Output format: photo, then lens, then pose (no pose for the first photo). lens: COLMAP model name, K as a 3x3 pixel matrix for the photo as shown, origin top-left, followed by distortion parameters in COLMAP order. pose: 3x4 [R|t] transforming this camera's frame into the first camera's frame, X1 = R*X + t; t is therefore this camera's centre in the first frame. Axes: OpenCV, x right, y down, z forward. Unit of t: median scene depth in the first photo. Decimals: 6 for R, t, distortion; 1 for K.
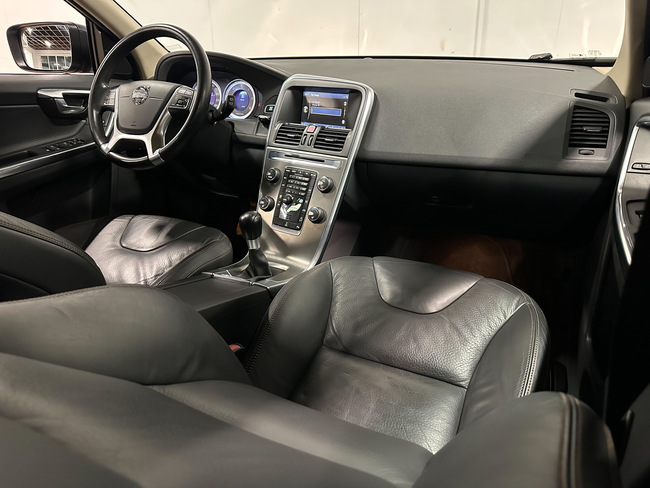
lens RADIAL K [[476.8, 0, 319.9], [0, 476.8, 249.6], [0, 0, 1]] dist [0.052487, -0.062979]
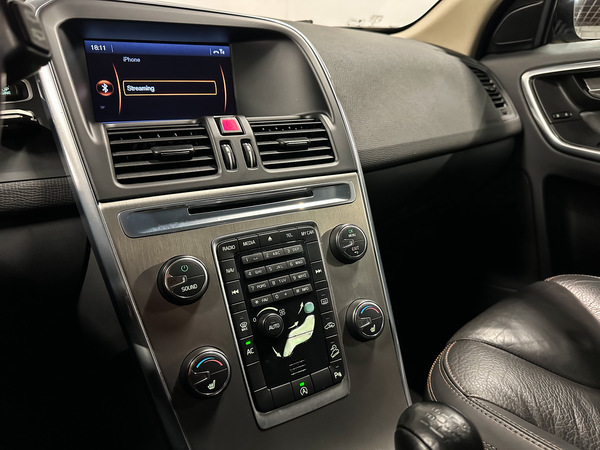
lens RADIAL K [[440.1, 0, 316.3], [0, 440.1, 212.5], [0, 0, 1]] dist [0.052487, -0.062979]
pose [[0.396384, -0.264684, 0.879103, -0.322149], [0.344022, 0.930595, 0.125069, -0.212109], [-0.851192, 0.252856, 0.459930, 0.812413]]
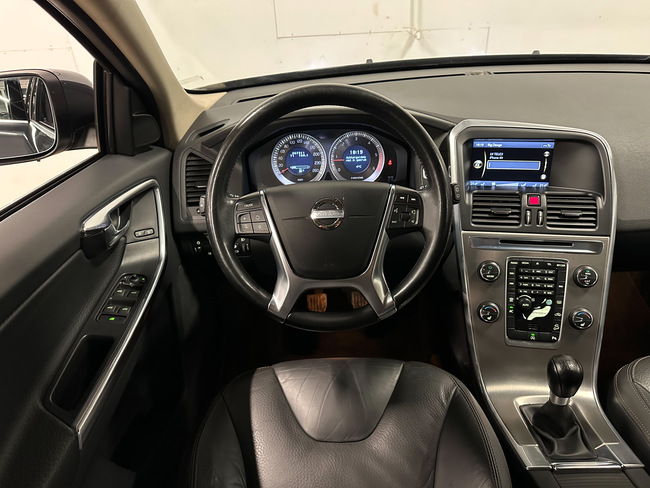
lens RADIAL K [[476.8, 0, 319.9], [0, 476.8, 248.3], [0, 0, 1]] dist [0.052487, -0.062979]
pose [[0.906069, -0.246376, 0.344002, -0.593052], [0.206055, 0.967000, 0.149842, -0.365147], [-0.369567, -0.064884, 0.926936, 0.444895]]
